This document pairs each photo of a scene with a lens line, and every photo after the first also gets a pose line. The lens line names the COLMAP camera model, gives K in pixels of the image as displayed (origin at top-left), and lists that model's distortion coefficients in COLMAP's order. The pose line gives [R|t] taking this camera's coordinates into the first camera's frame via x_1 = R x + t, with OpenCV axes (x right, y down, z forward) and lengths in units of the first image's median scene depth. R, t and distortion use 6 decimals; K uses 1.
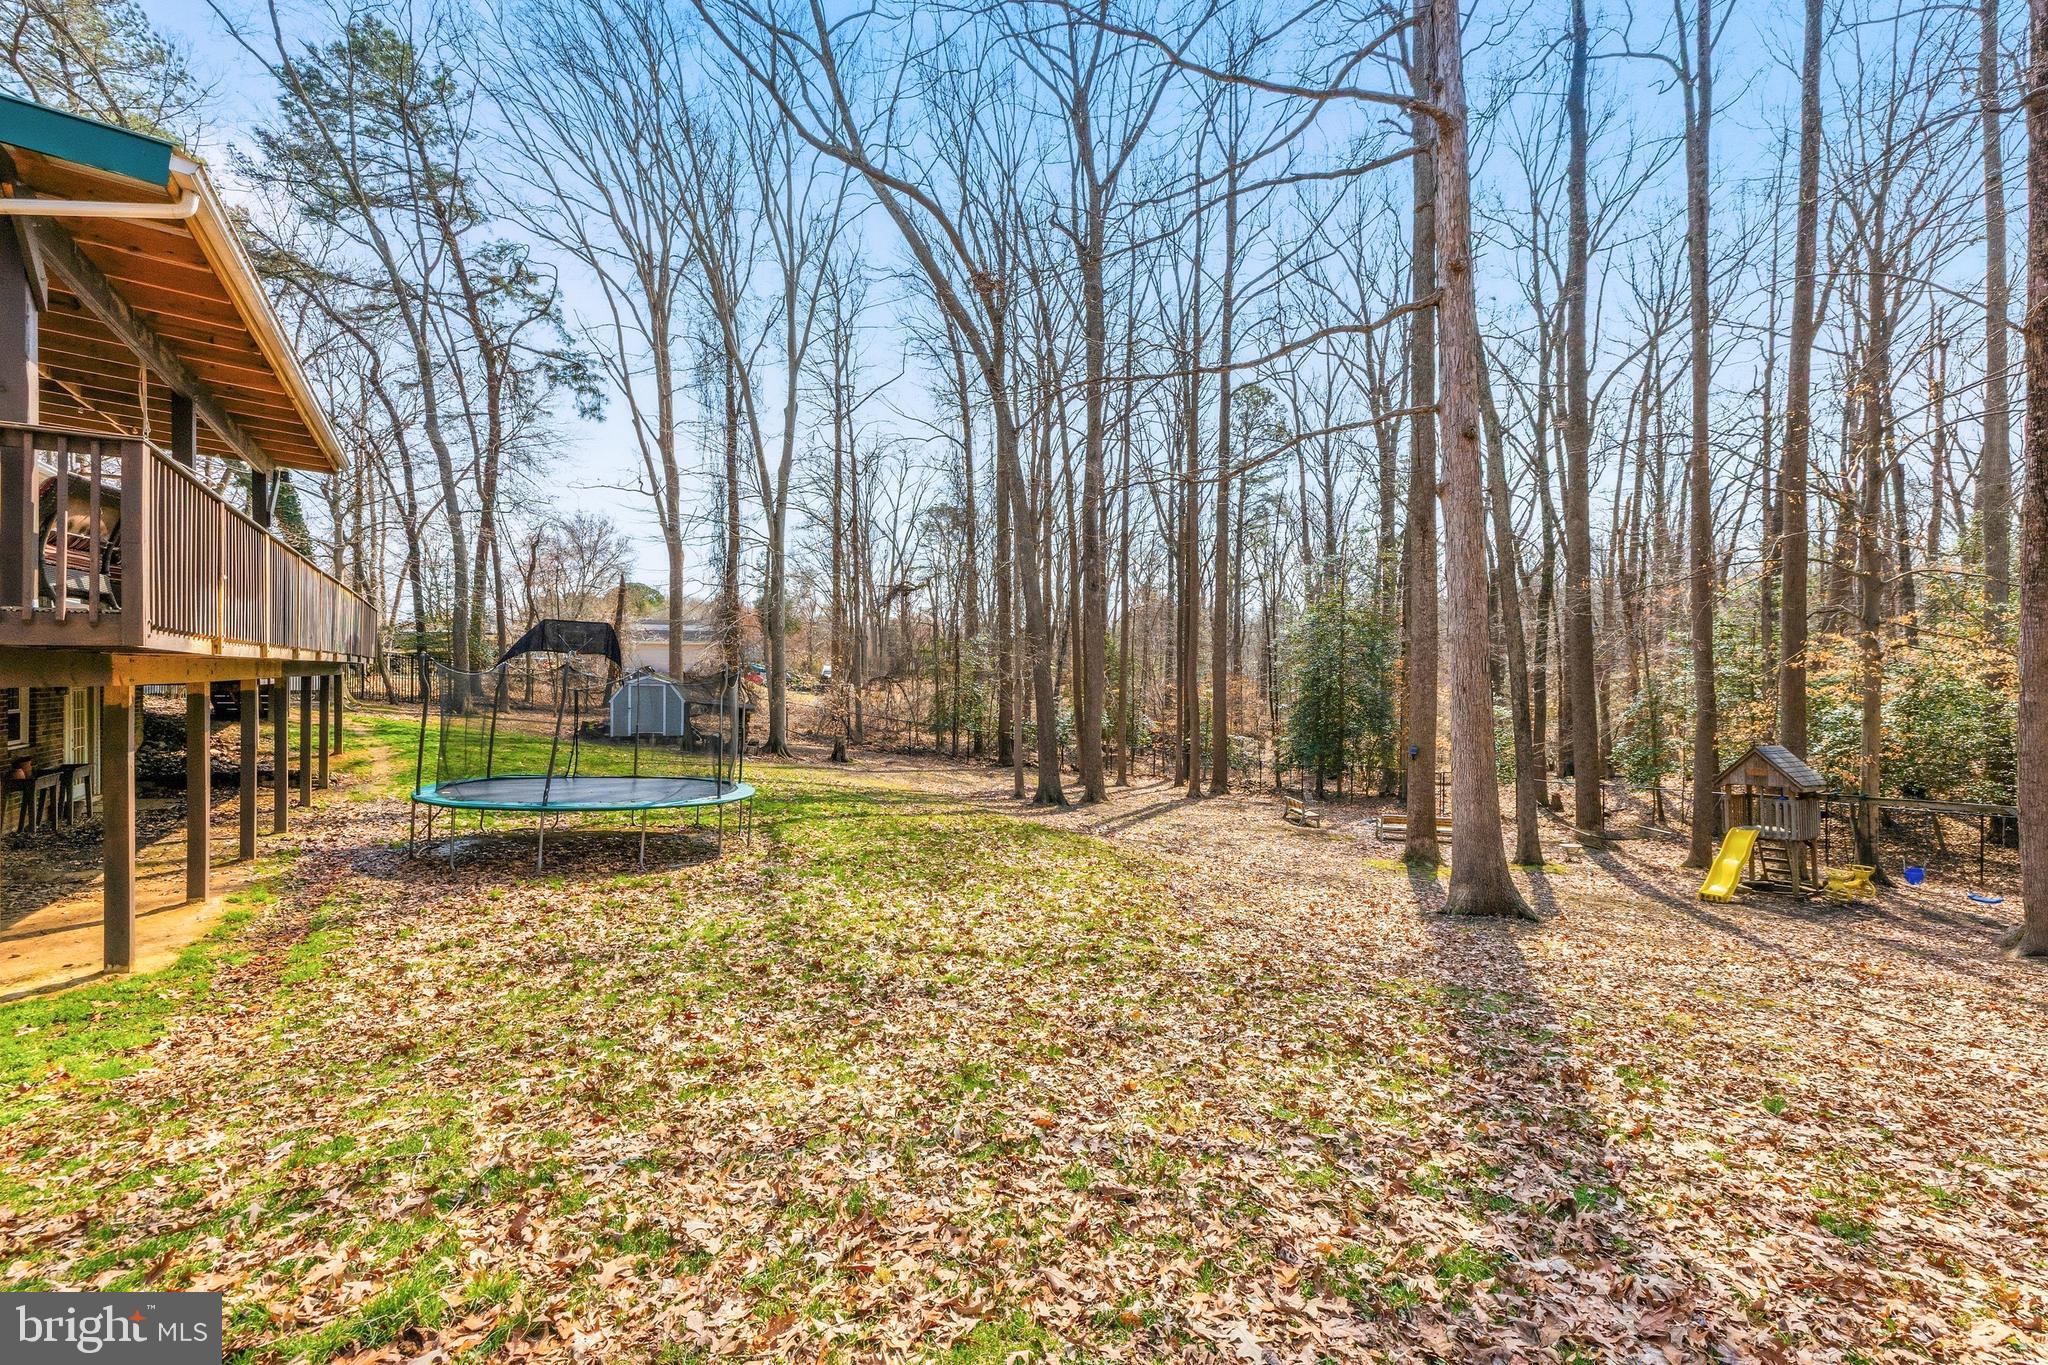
lens RADIAL K [[841.7, 0, 1024.0], [0, 841.7, 682.5], [0, 0, 1]] dist [0.000599, 0.000211]
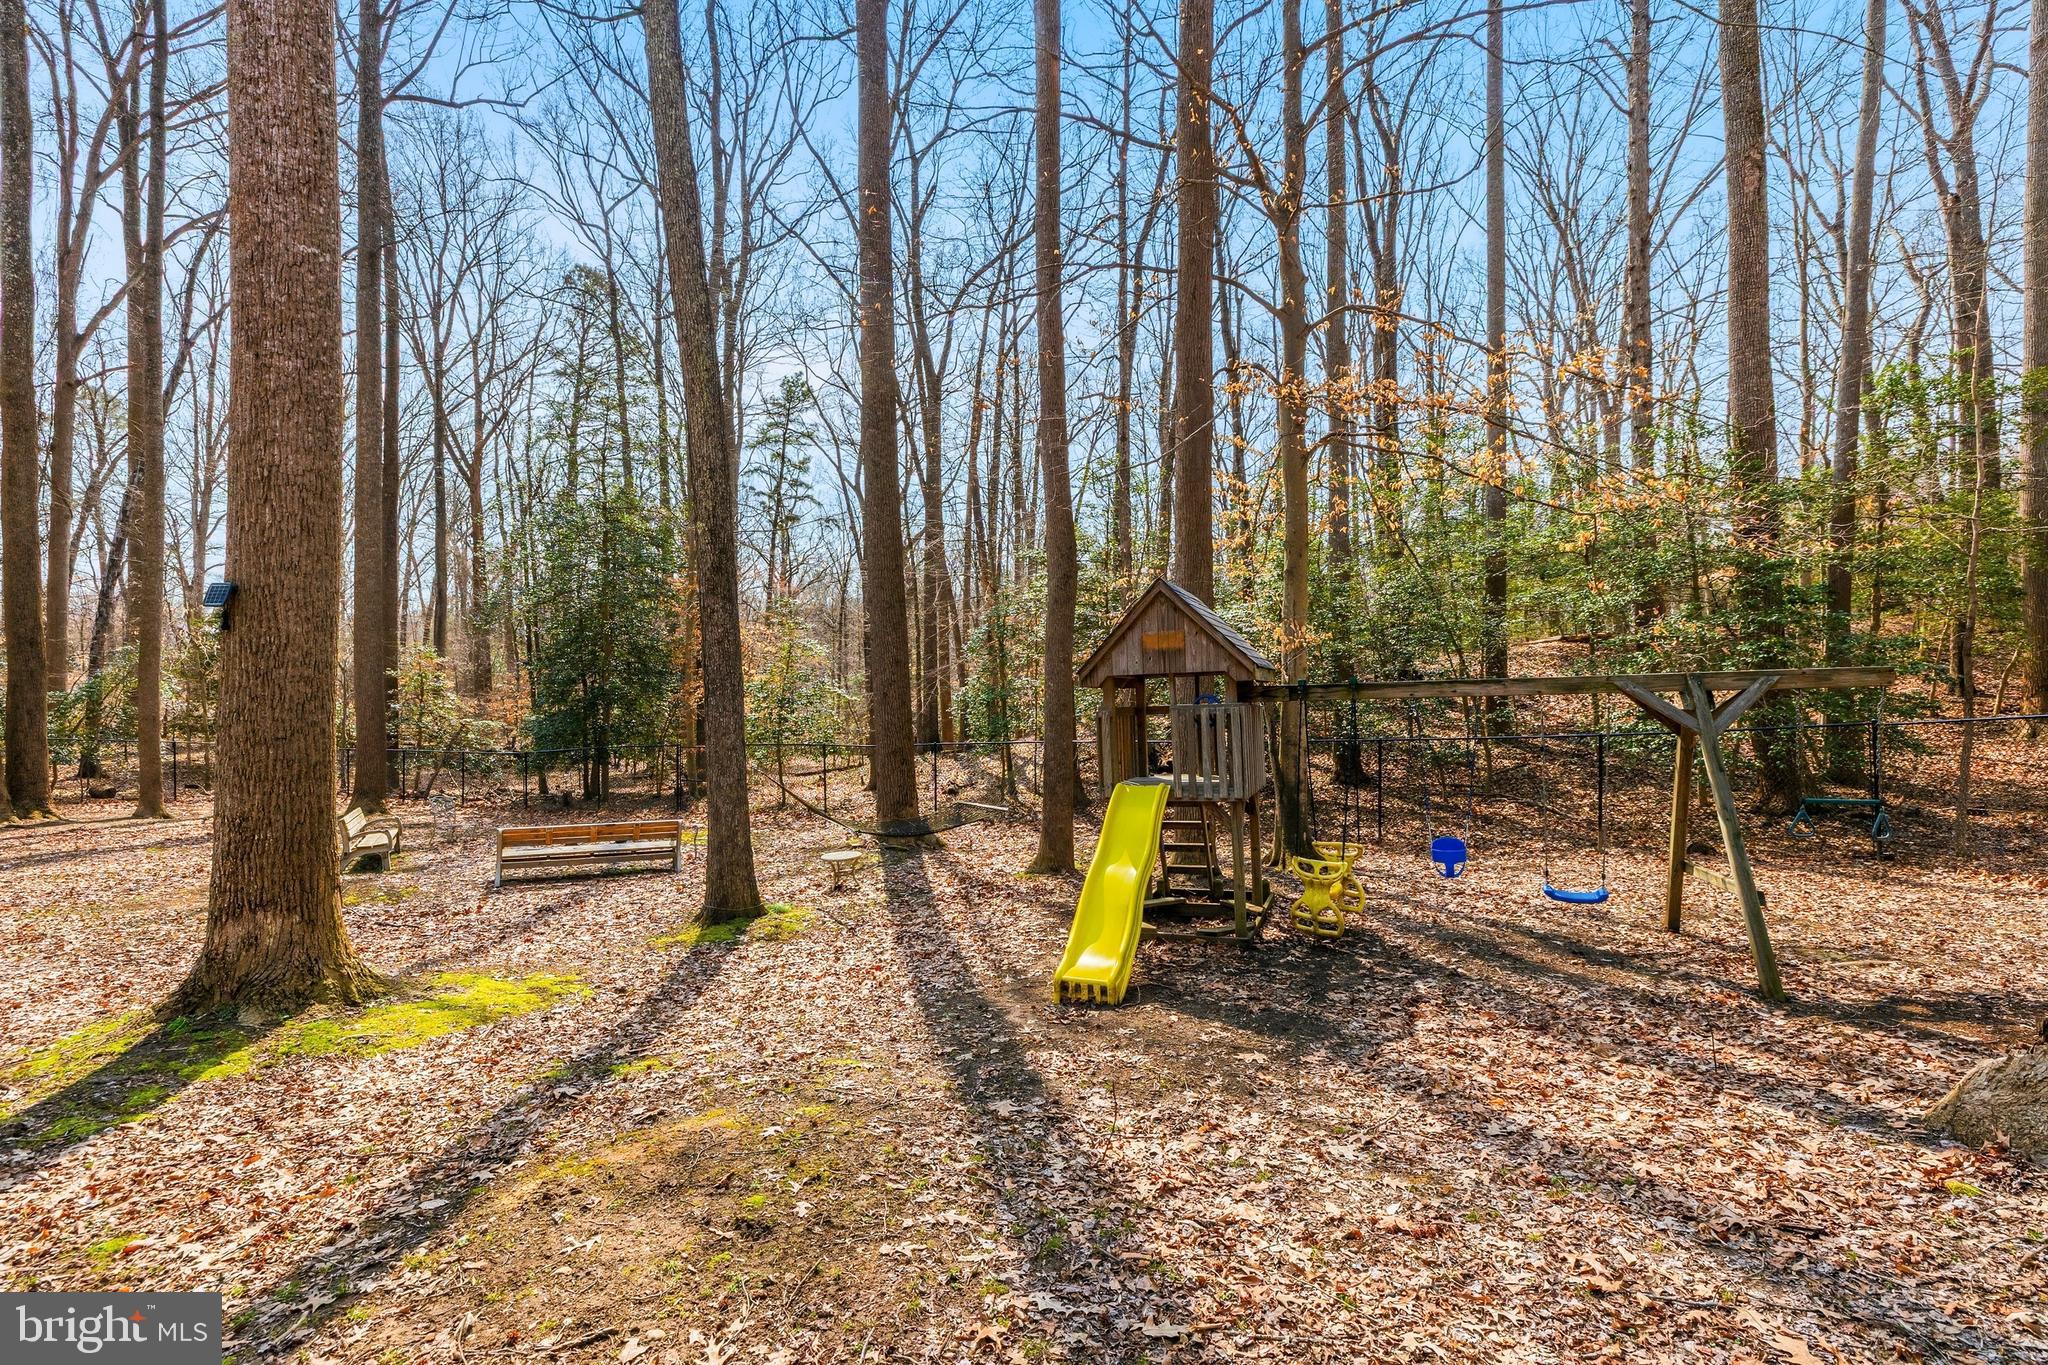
lens RADIAL K [[866.9, 0, 1024.0], [0, 866.9, 682.5], [0, 0, 1]] dist [-0.001221, -0.000587]
pose [[0.795754, -0.005369, 0.605597, 0.389843], [0.009801, 0.999944, -0.004014, 0.088252], [-0.605541, 0.009129, 0.795762, 0.491776]]
